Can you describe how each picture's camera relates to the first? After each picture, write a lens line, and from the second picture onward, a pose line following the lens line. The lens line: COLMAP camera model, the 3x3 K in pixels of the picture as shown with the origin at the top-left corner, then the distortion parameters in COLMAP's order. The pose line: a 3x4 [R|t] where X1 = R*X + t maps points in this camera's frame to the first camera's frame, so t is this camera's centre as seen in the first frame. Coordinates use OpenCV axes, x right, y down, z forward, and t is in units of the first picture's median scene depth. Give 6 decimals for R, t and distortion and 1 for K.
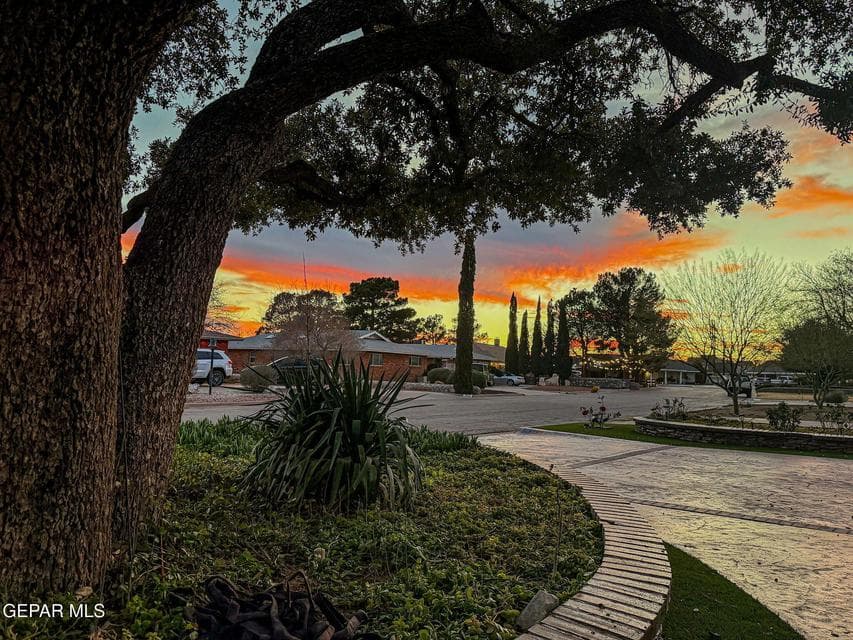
lens RADIAL K [[667.6, 0, 426.5], [0, 667.6, 320.0], [0, 0, 1]] dist [0.105395, 0.000448]
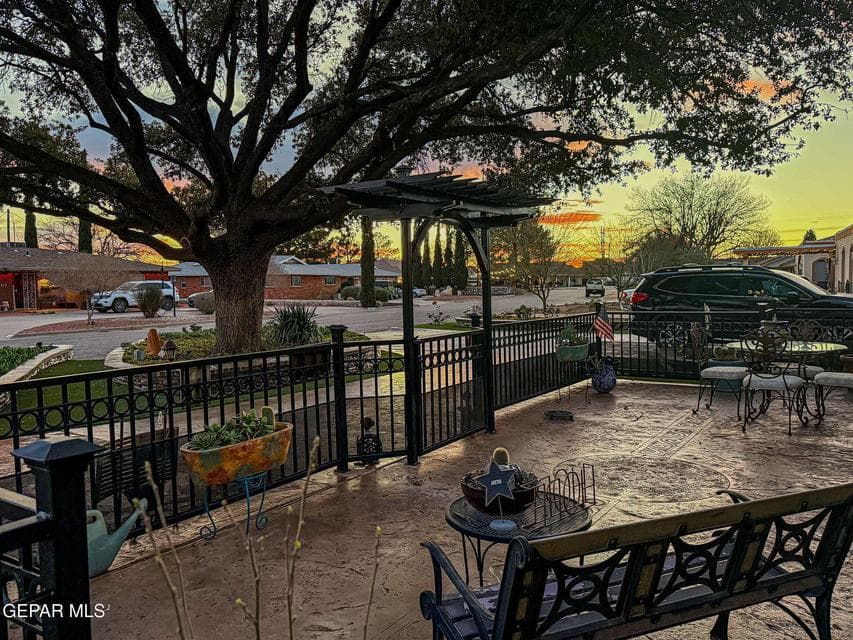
lens RADIAL K [[667.6, 0, 426.5], [0, 667.6, 320.0], [0, 0, 1]] dist [0.105395, 0.000448]
pose [[0.991743, -0.051701, 0.117355, 0.008939], [0.035693, 0.990254, 0.134619, -0.020404], [-0.123171, -0.129318, 0.983924, -0.165885]]
